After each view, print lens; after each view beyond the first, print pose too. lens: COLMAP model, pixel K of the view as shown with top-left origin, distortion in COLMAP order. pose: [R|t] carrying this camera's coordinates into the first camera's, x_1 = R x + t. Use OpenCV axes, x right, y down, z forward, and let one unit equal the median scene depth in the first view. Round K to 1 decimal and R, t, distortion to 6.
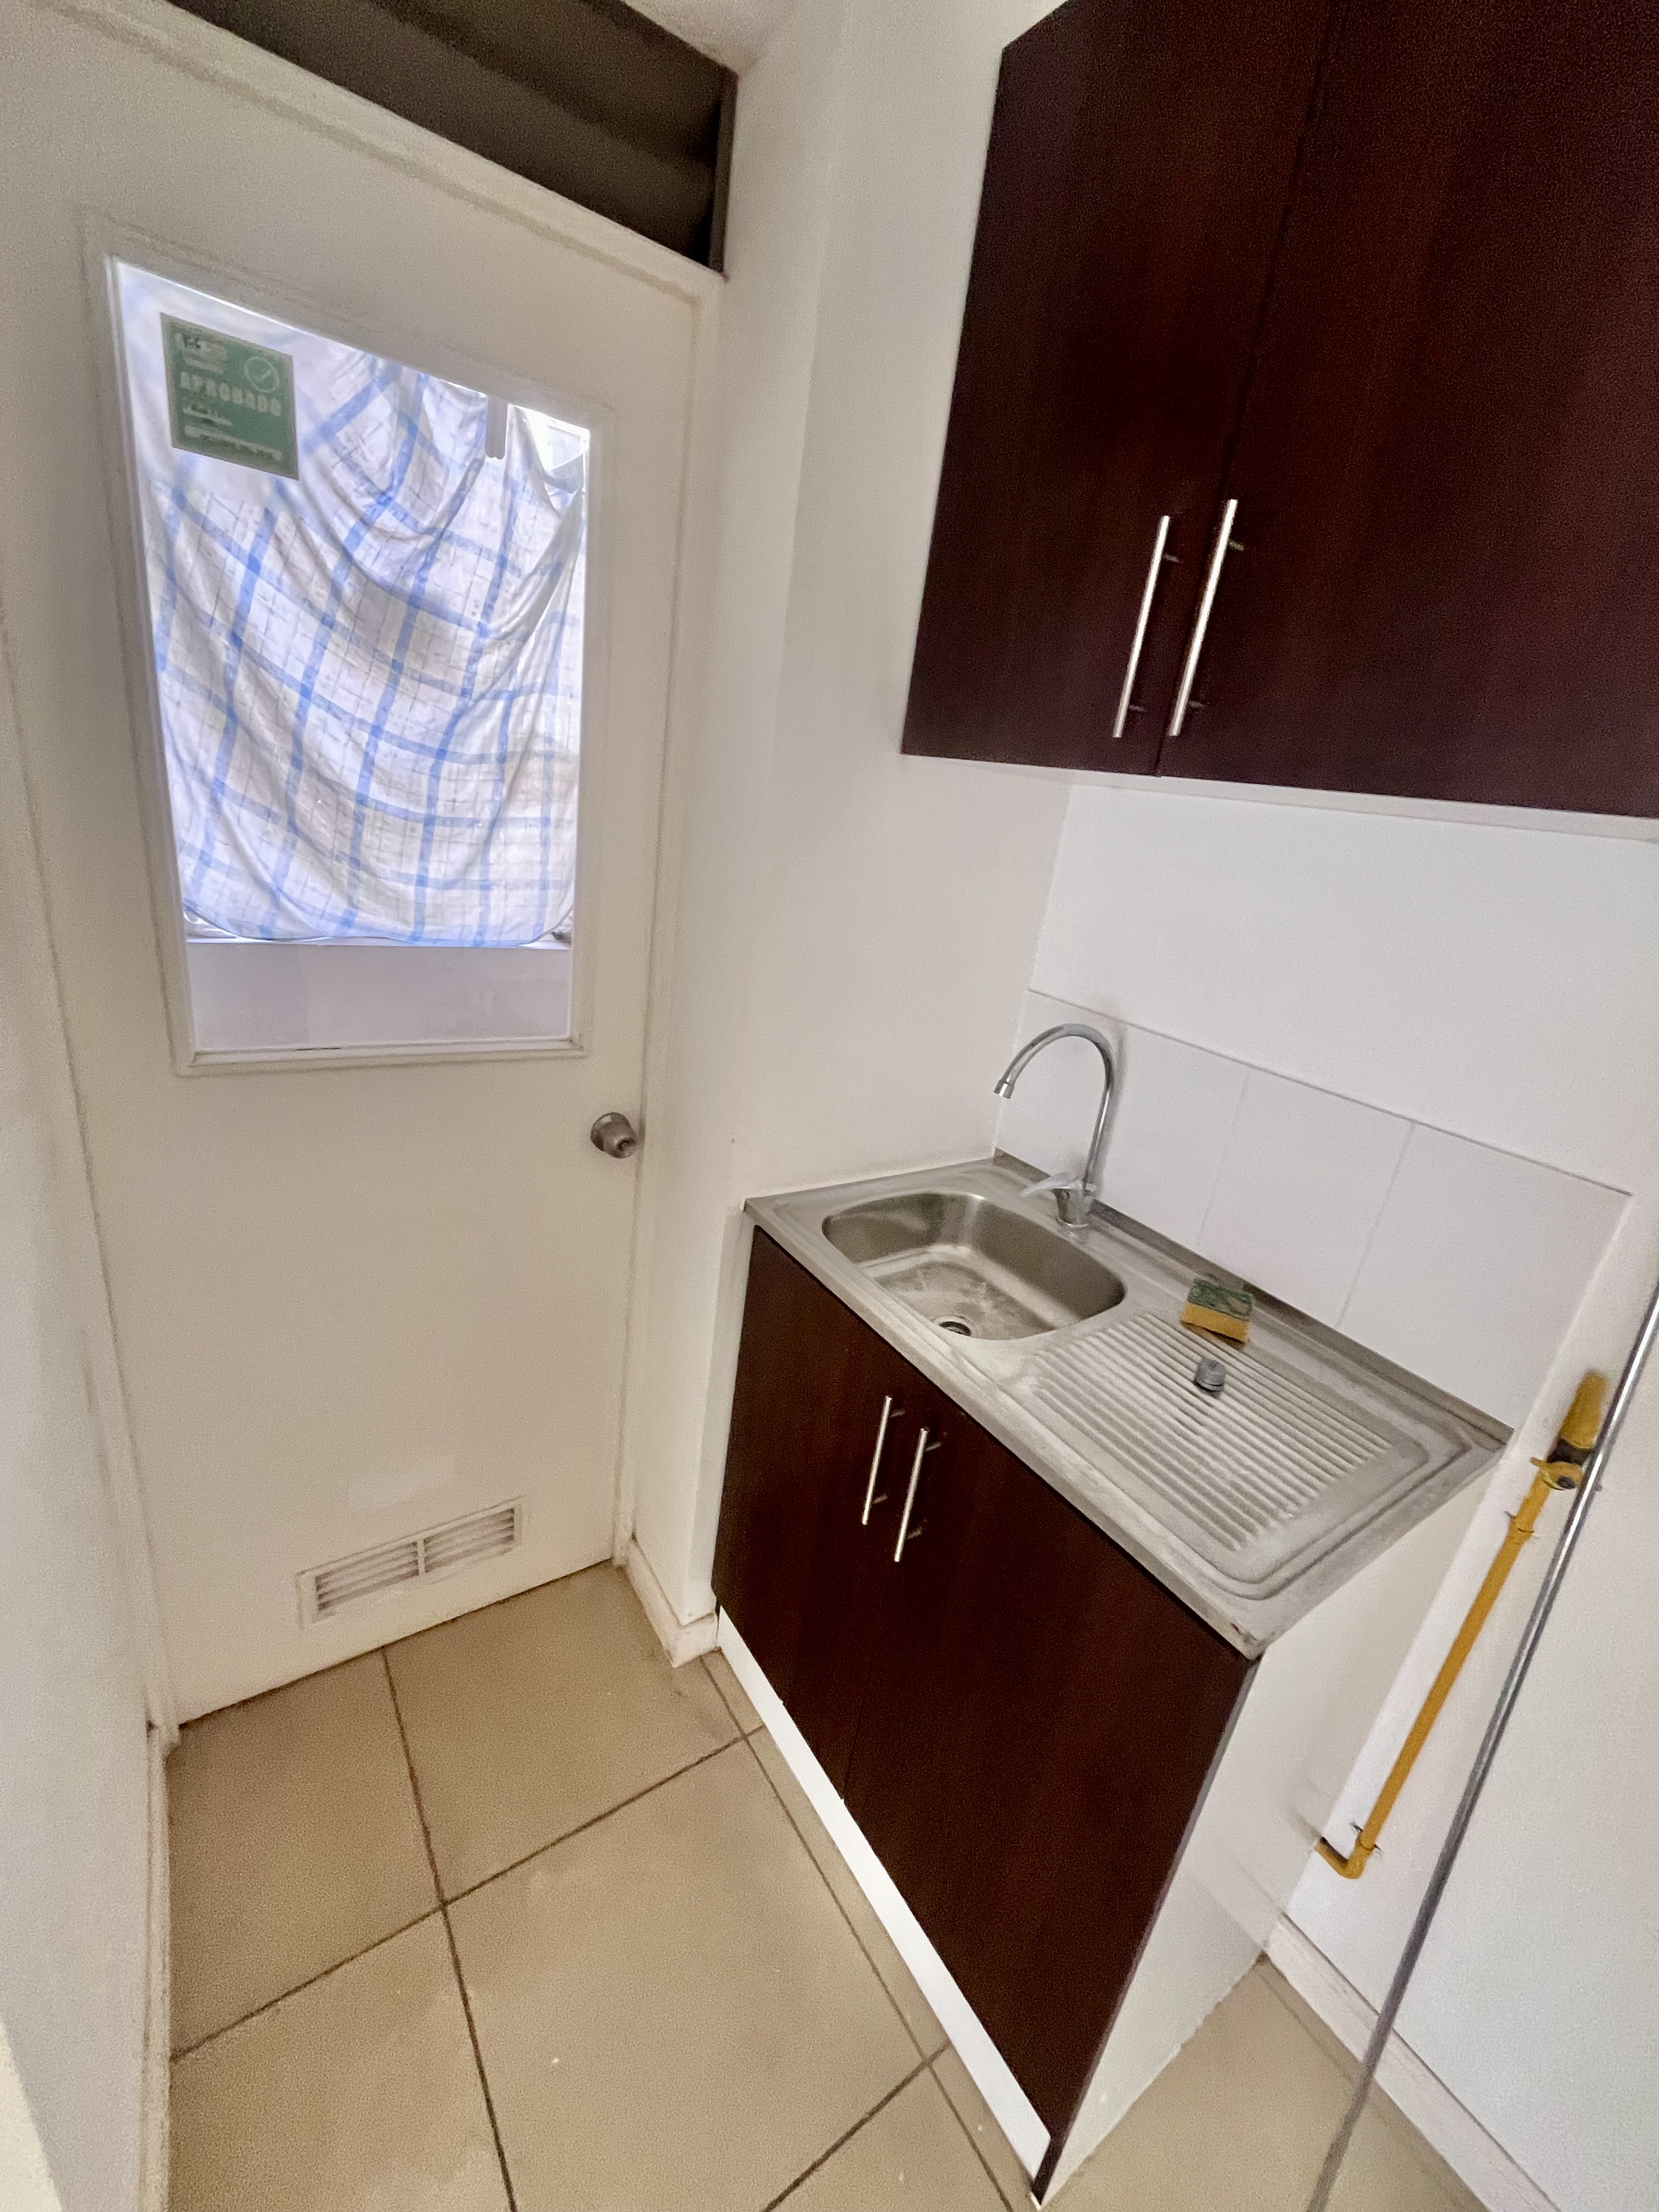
lens RADIAL K [[899.1, 0, 829.5], [0, 899.1, 1106.0], [0, 0, 1]] dist [-0.071727, -0.000010]
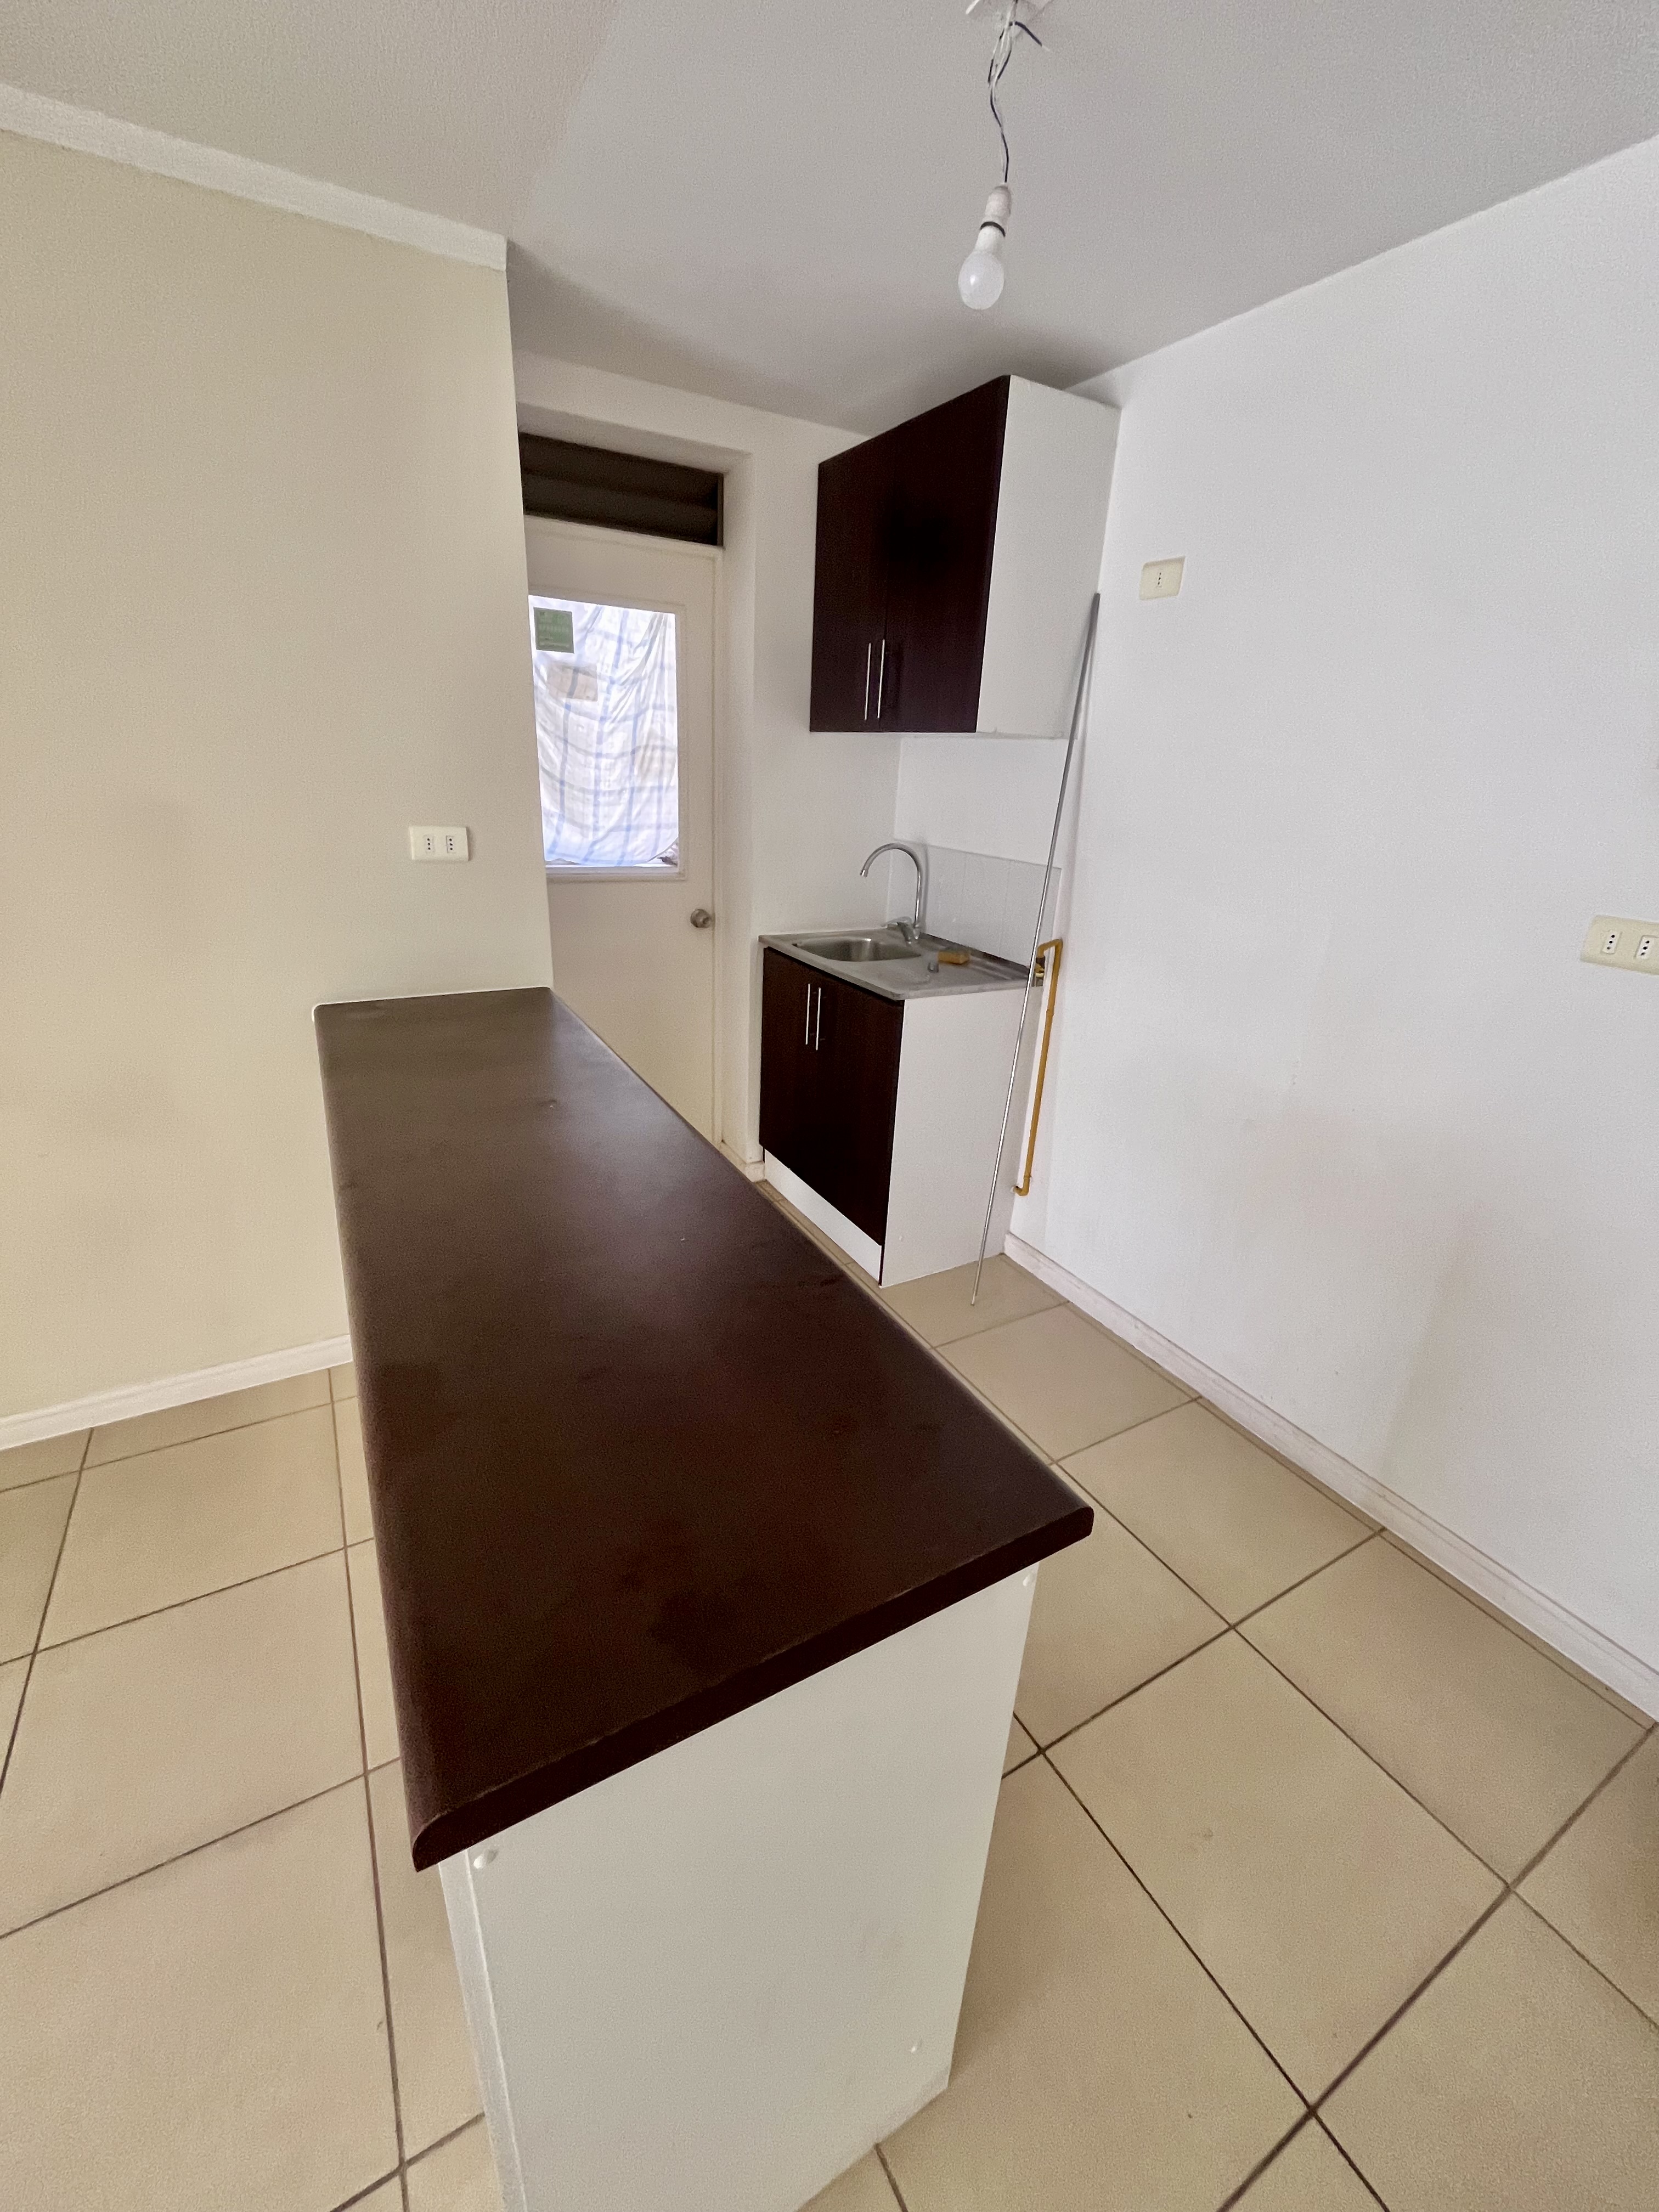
lens RADIAL K [[899.1, 0, 829.5], [0, 899.1, 1106.0], [0, 0, 1]] dist [-0.071727, -0.000010]
pose [[0.992793, -0.047951, -0.109829, 0.262691], [0.049679, 0.998680, 0.013055, 0.437028], [0.109058, -0.018418, 0.993865, -1.059490]]
